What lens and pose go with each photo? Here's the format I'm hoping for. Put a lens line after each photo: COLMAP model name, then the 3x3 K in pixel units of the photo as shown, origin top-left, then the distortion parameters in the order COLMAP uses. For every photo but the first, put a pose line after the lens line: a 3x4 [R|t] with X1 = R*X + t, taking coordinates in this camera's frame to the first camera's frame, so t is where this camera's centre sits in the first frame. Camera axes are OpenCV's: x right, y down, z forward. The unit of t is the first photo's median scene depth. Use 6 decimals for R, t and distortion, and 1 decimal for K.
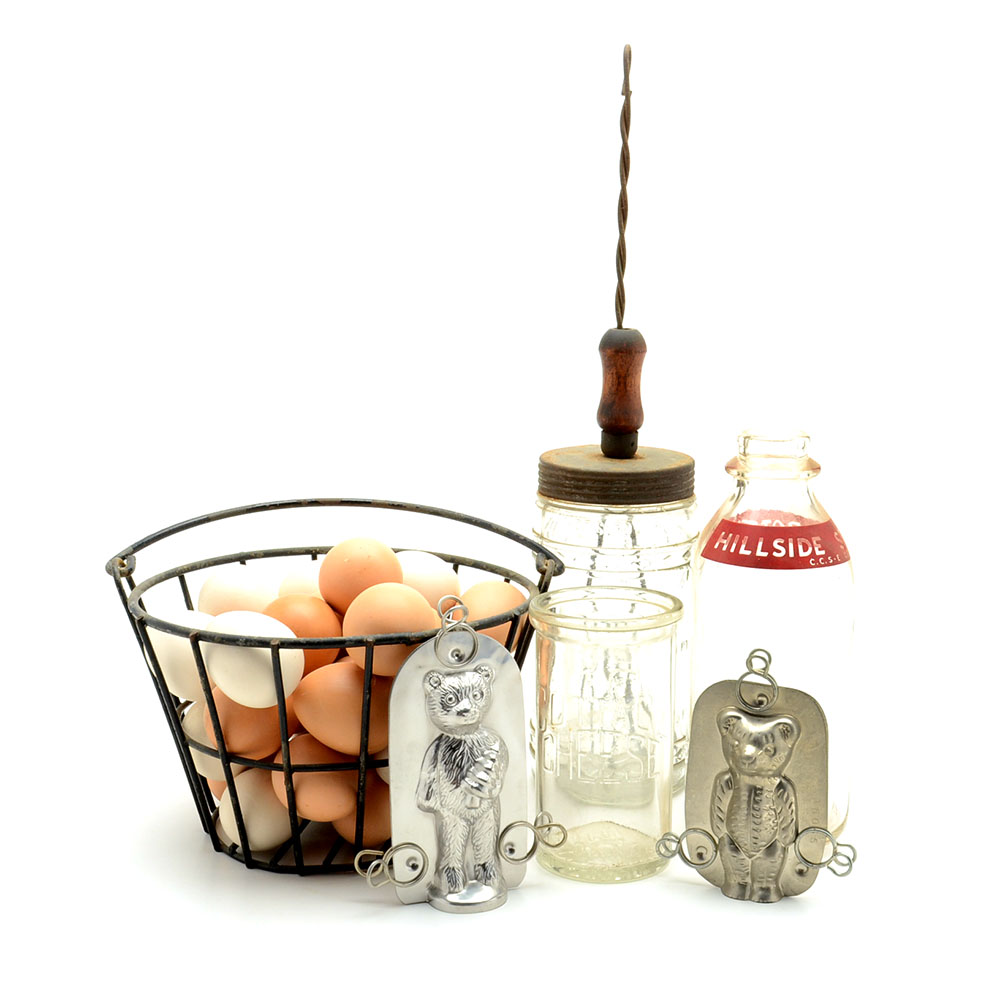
lens RADIAL K [[1431.0, 0, 500.0], [0, 1431.0, 500.0], [0, 0, 1]] dist [-0.067568, 0.022803]
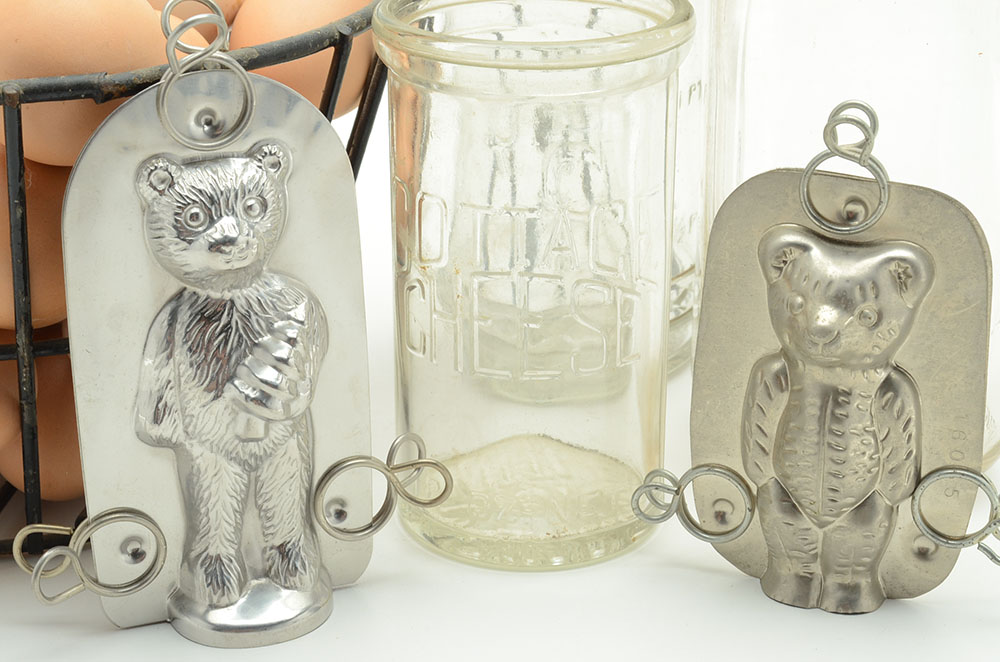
lens RADIAL K [[2055.1, 0, 500.0], [0, 2055.1, 331.0], [0, 0, 1]] dist [0.058543, 0.170331]
pose [[0.999449, -0.011027, 0.031299, 0.042719], [0.003788, 0.974922, 0.222513, 0.025407], [-0.032968, -0.222272, 0.974427, 0.322148]]
